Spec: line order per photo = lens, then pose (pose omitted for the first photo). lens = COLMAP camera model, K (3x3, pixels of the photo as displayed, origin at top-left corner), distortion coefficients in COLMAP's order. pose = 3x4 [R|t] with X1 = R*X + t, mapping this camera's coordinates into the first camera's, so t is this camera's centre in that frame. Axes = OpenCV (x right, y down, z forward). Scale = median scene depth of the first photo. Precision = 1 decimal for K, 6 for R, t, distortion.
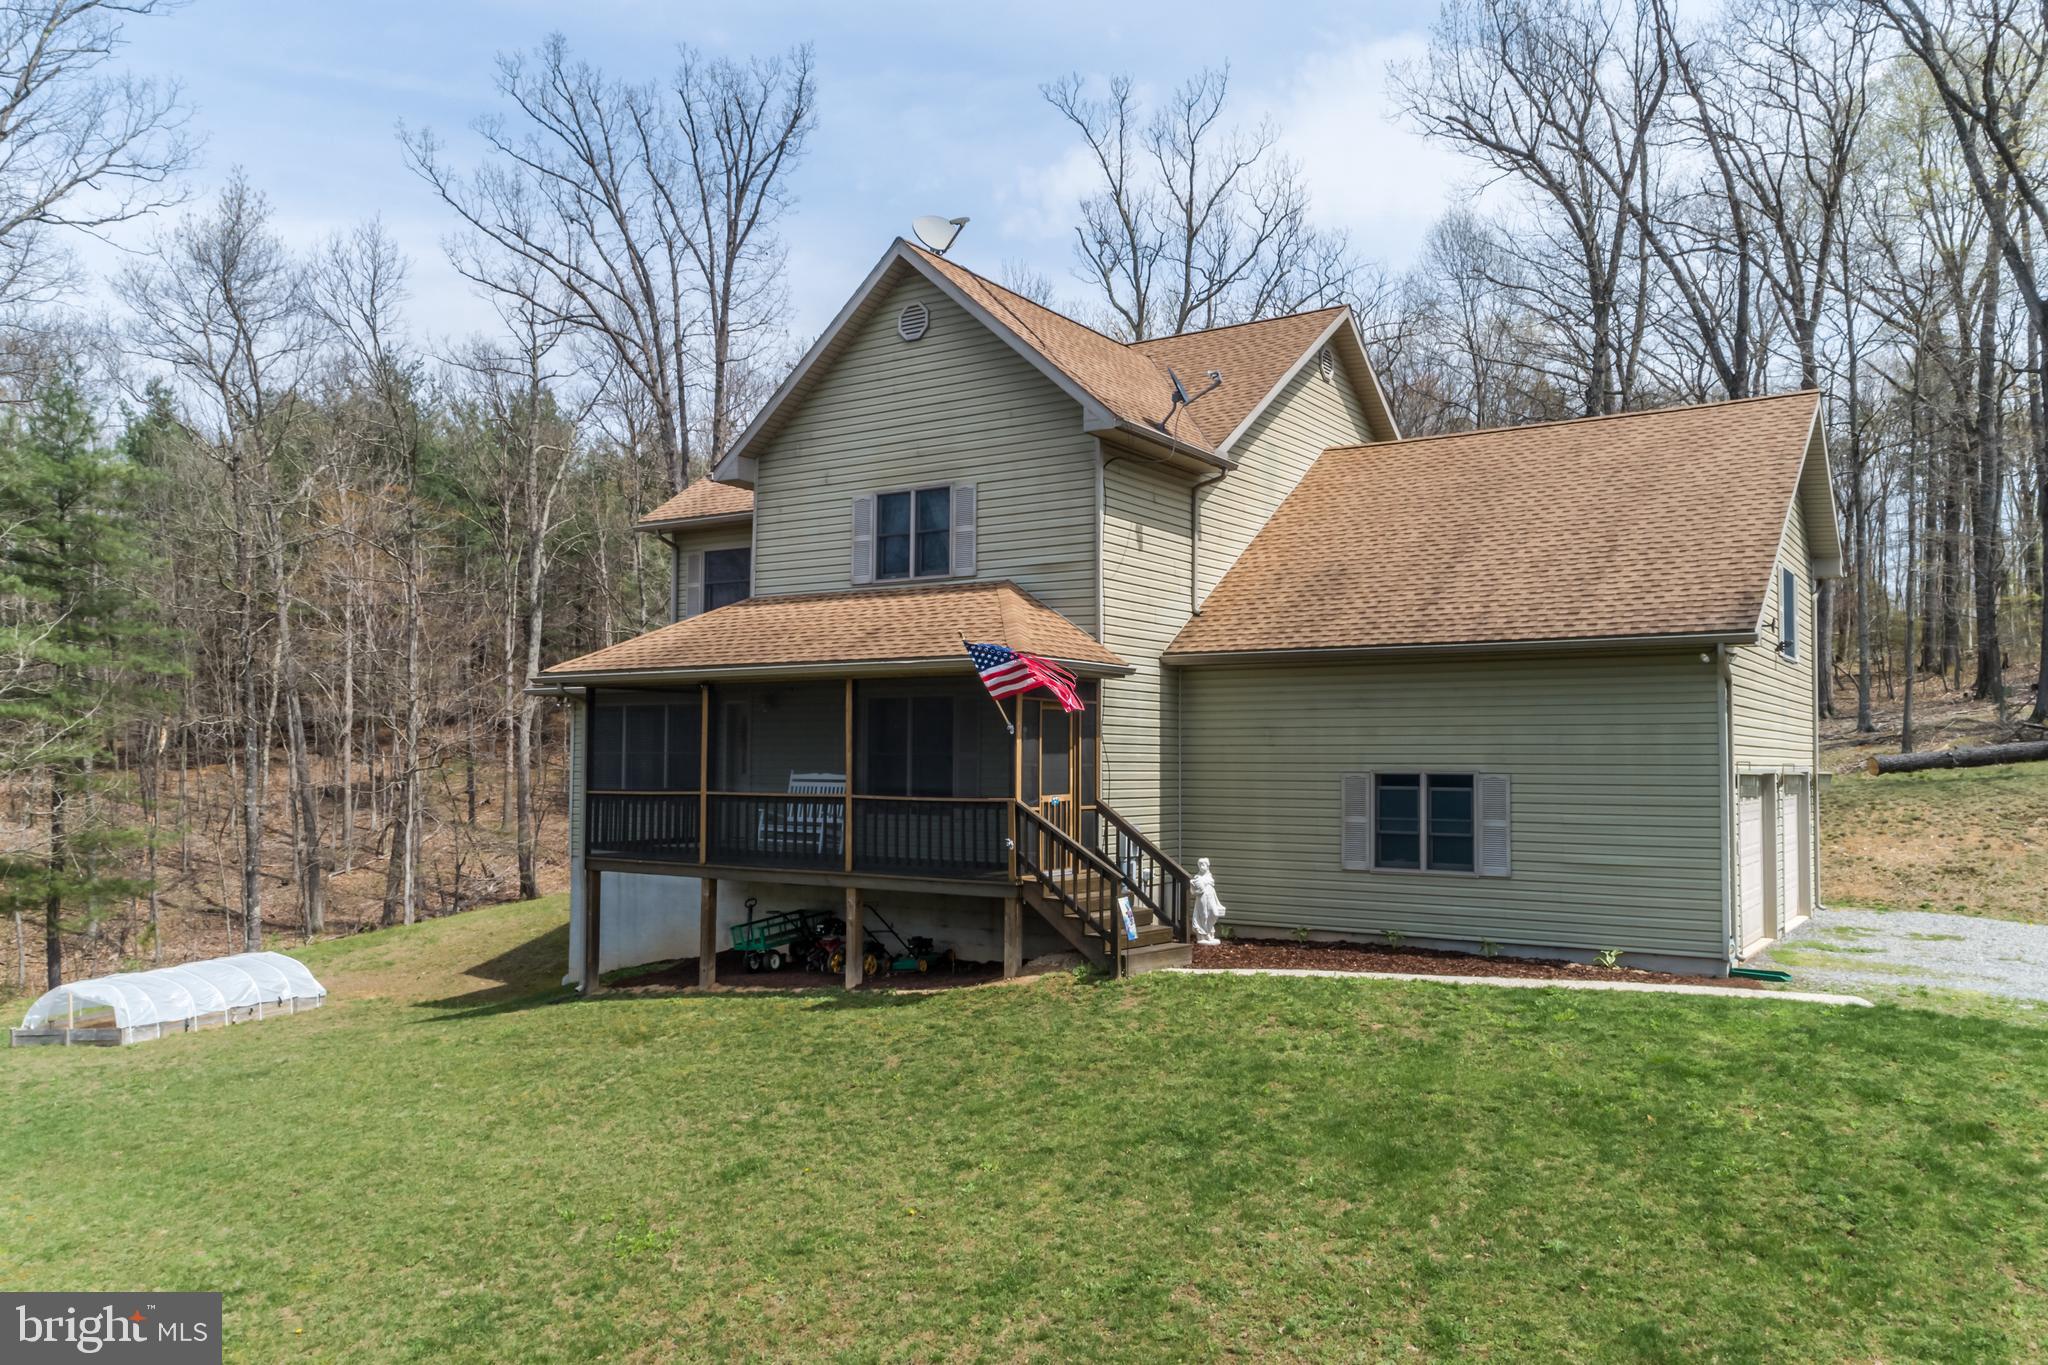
lens RADIAL K [[1509.3, 0, 1025.8], [0, 1509.3, 710.4], [0, 0, 1]] dist [0.020688, -0.004883]
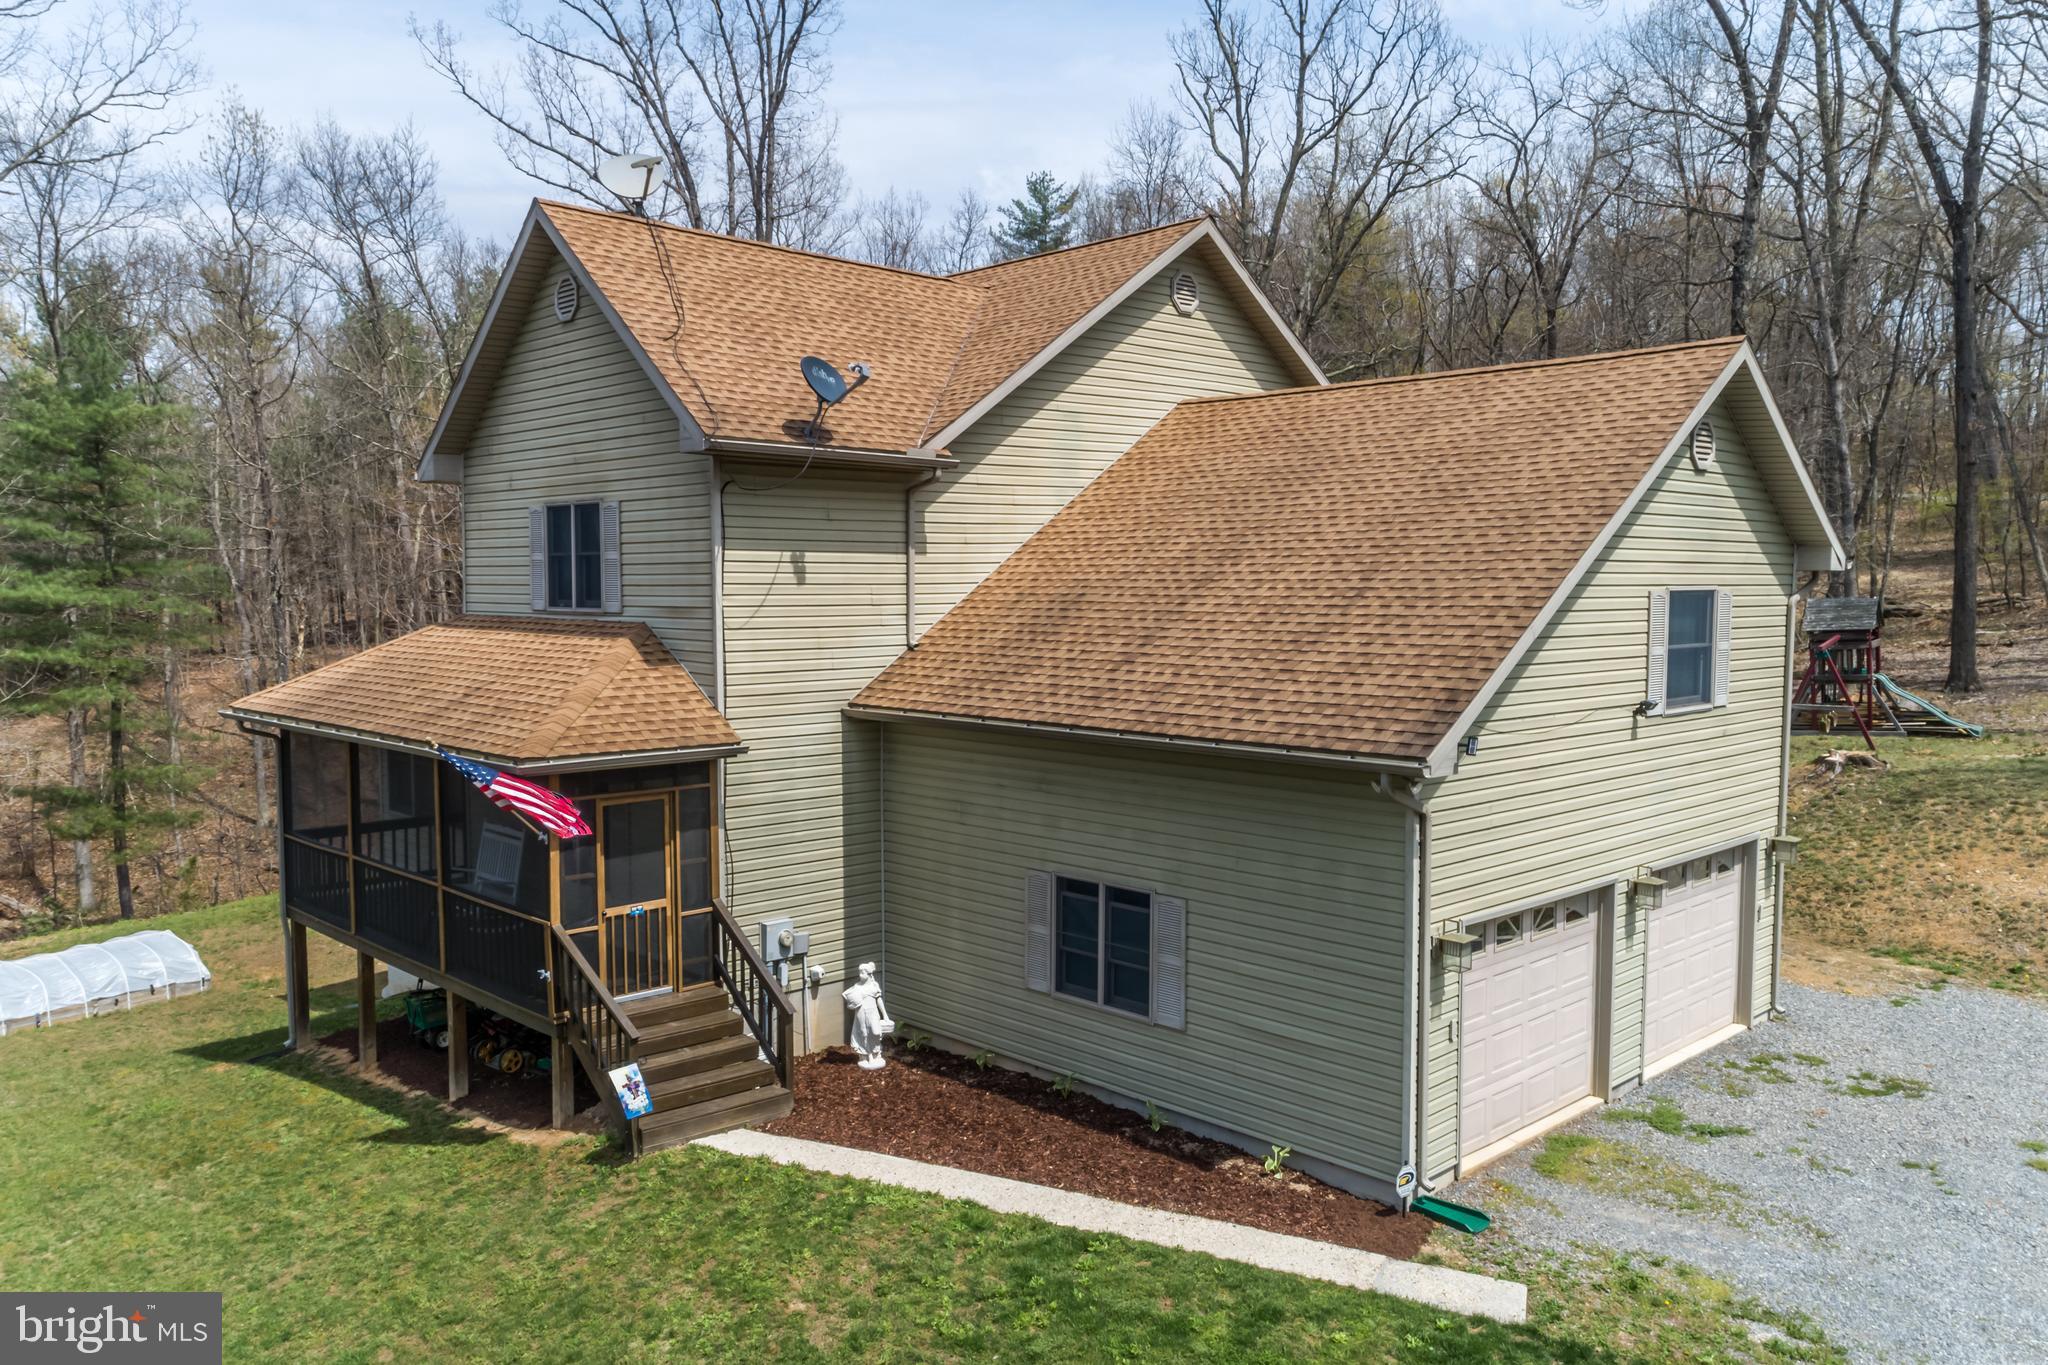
lens RADIAL K [[1509.3, 0, 1025.8], [0, 1509.3, 710.4], [0, 0, 1]] dist [0.020688, -0.004883]
pose [[0.976344, 0.014279, -0.215753, 0.369043], [0.011144, 0.993168, 0.116160, -0.130799], [0.215938, -0.115816, 0.969514, 0.227697]]
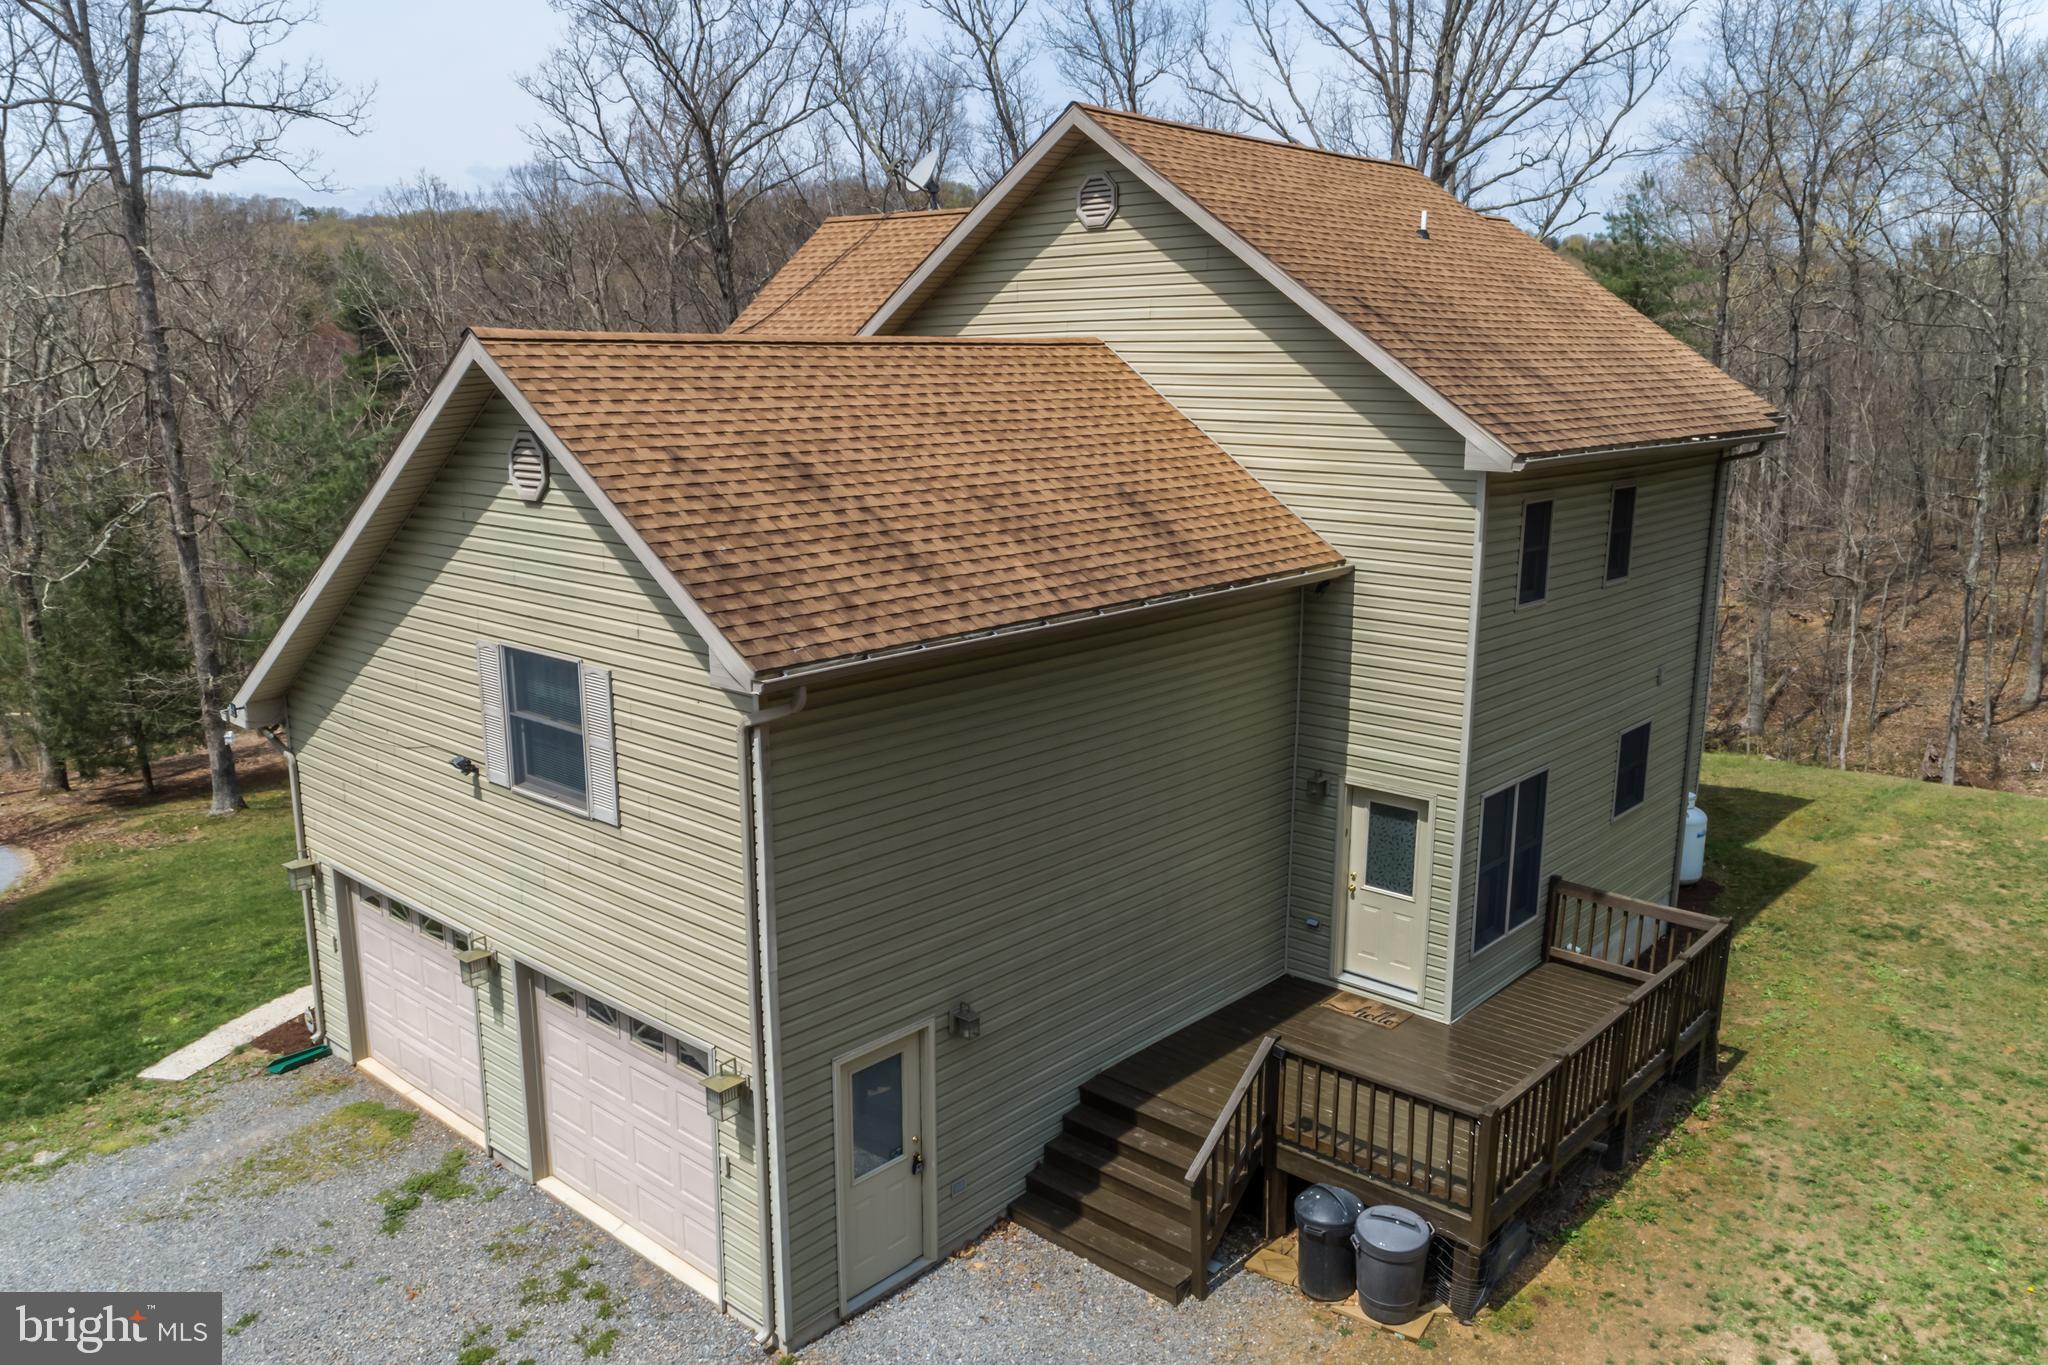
lens RADIAL K [[1509.3, 0, 1025.8], [0, 1509.3, 710.4], [0, 0, 1]] dist [0.020688, -0.004883]
pose [[-0.145912, 0.218877, -0.964781, 1.057172], [0.033497, 0.975752, 0.216300, -0.196282], [0.988730, -0.000756, -0.149705, 1.287332]]
